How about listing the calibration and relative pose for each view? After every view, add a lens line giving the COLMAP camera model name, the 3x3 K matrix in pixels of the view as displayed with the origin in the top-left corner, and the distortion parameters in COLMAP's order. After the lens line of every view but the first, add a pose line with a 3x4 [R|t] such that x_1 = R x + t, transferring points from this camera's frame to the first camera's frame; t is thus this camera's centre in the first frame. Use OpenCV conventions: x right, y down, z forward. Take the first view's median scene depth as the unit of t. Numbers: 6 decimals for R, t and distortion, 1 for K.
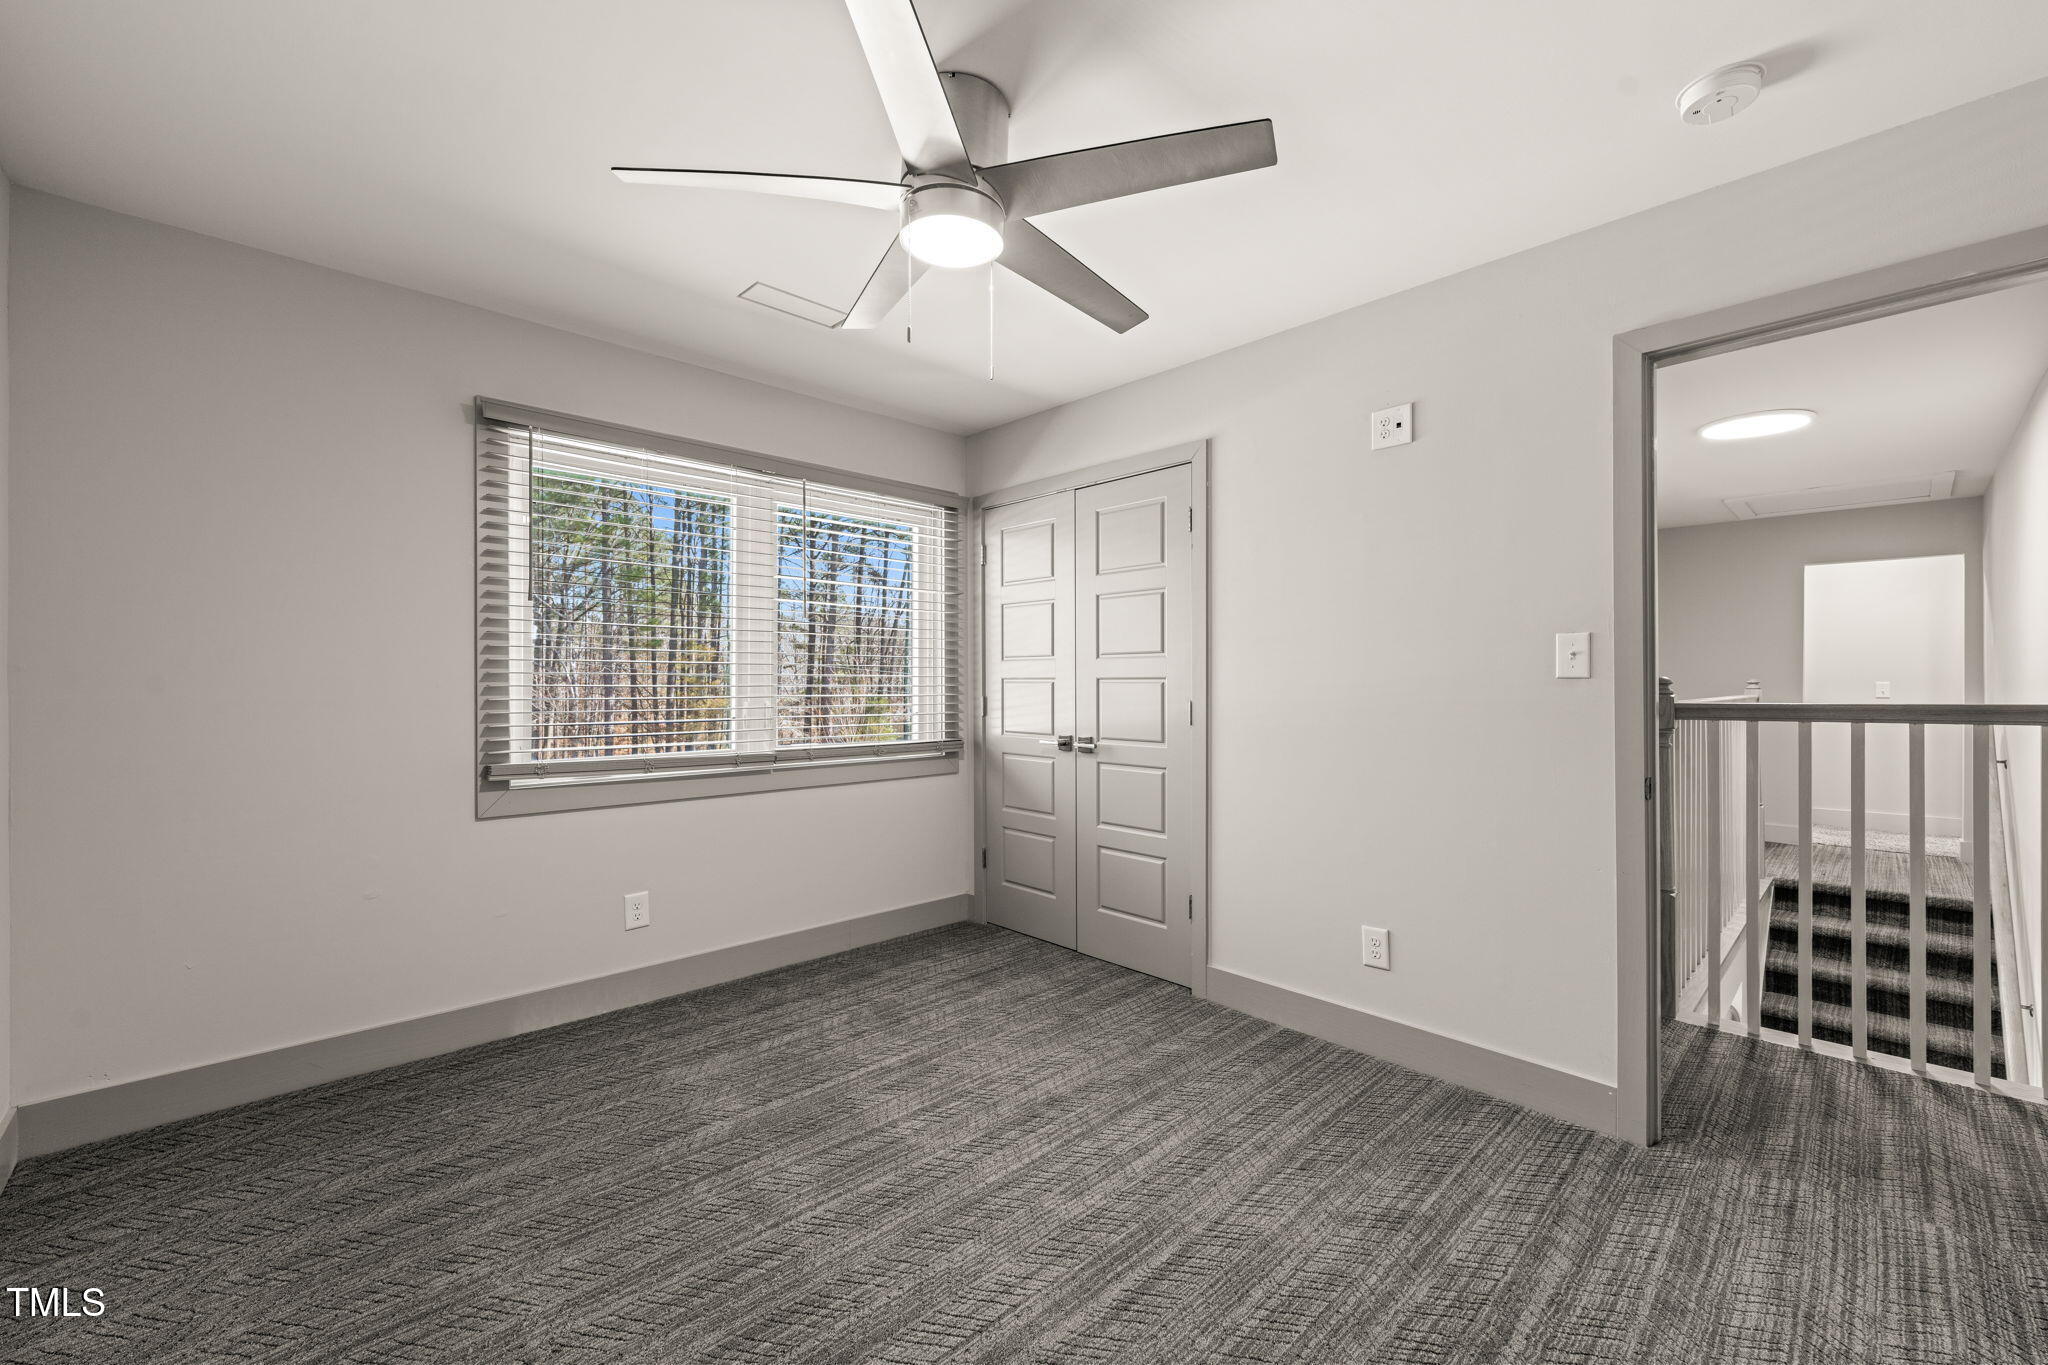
lens RADIAL K [[835.6, 0, 1034.9], [0, 835.6, 686.6], [0, 0, 1]] dist [0.005385, 0.000076]
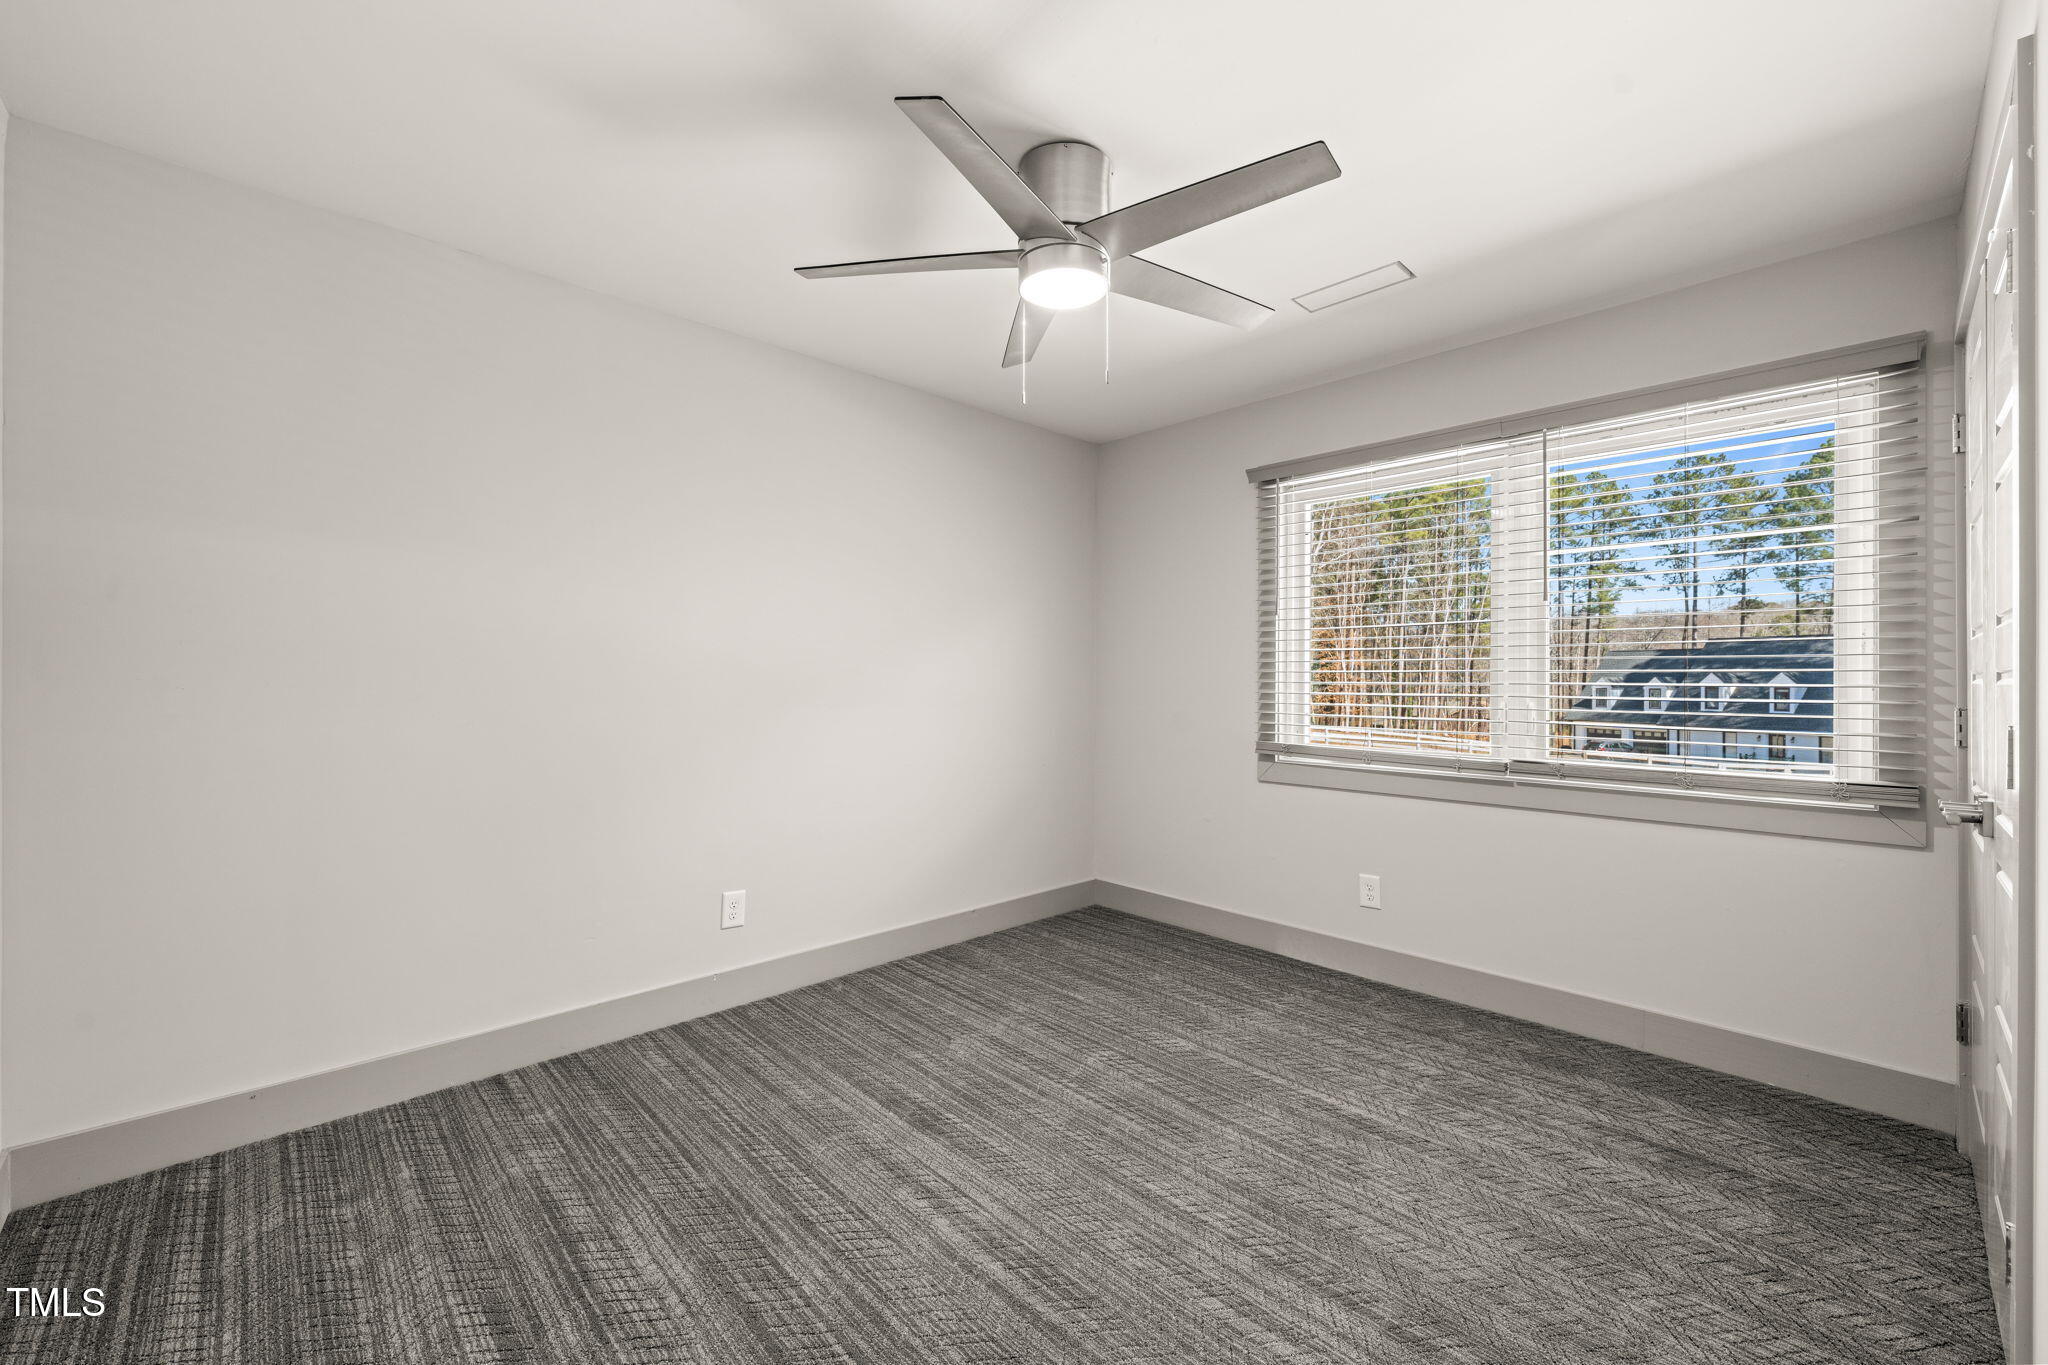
lens RADIAL K [[835.6, 0, 1021.3], [0, 835.6, 685.9], [0, 0, 1]] dist [0.005385, 0.000076]
pose [[-0.014998, 0.006224, -0.999868, 0.610796], [-0.009605, 0.999934, 0.006369, 0.000374], [0.999841, 0.009699, -0.014938, 0.568257]]
